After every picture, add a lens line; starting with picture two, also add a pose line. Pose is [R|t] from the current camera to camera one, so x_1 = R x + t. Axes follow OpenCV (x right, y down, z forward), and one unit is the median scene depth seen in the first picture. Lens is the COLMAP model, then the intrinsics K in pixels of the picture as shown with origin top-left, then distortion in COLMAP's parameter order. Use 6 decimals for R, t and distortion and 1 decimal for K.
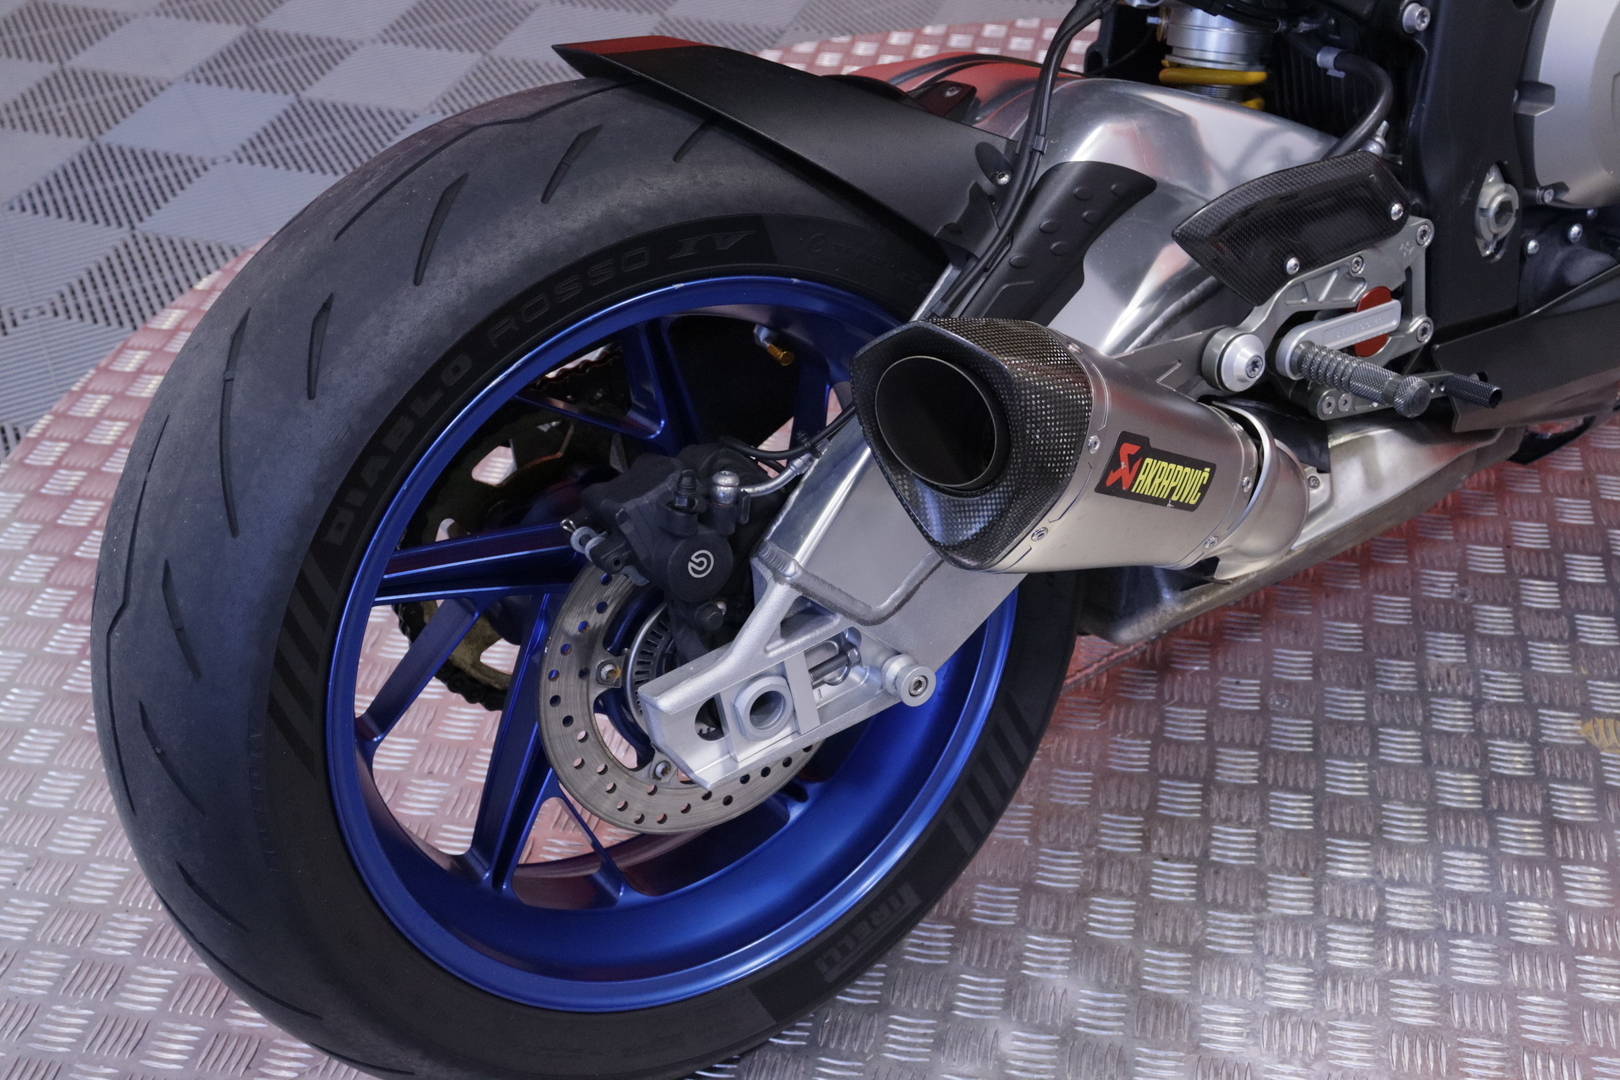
lens RADIAL K [[1795.9, 0, 761.5], [0, 1795.9, 541.1], [0, 0, 1]] dist [-0.017461, -0.006482]
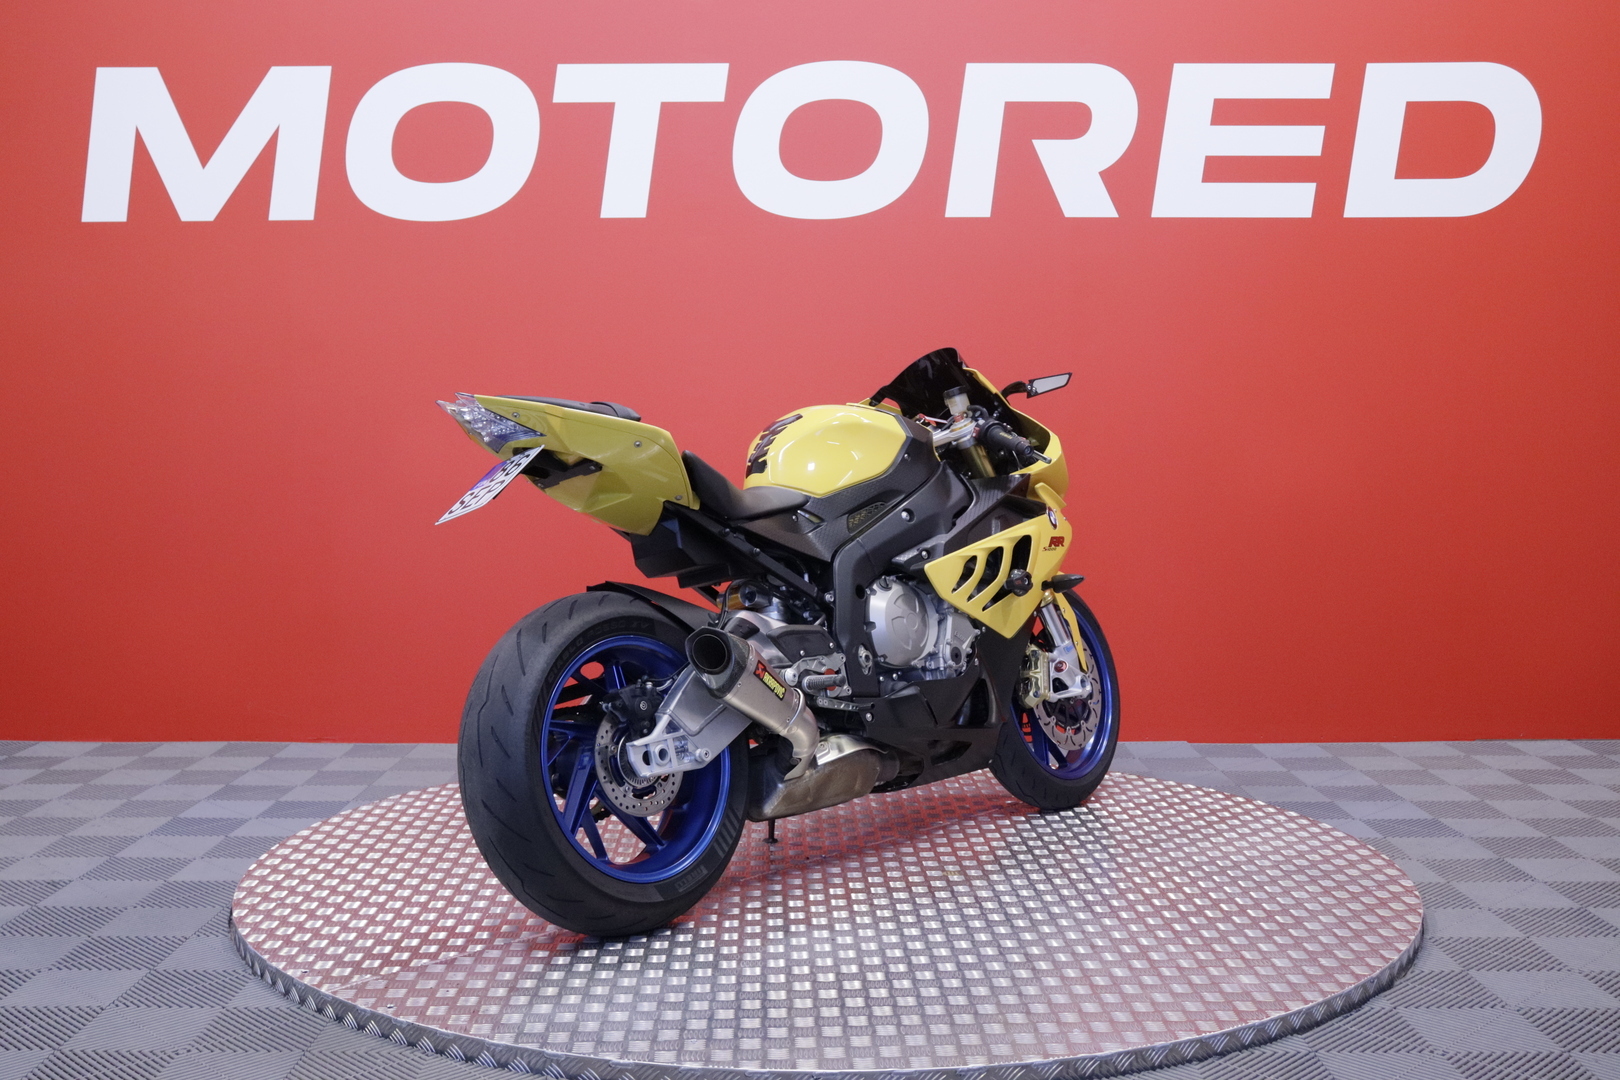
lens RADIAL K [[1785.9, 0, 810.0], [0, 1785.9, 540.0], [0, 0, 1]] dist [-0.030614, -0.006347]
pose [[0.969058, 0.019050, 0.246098, -0.551244], [0.127075, 0.816238, -0.563567, 1.658585], [-0.211611, 0.577402, 0.788561, -1.880914]]
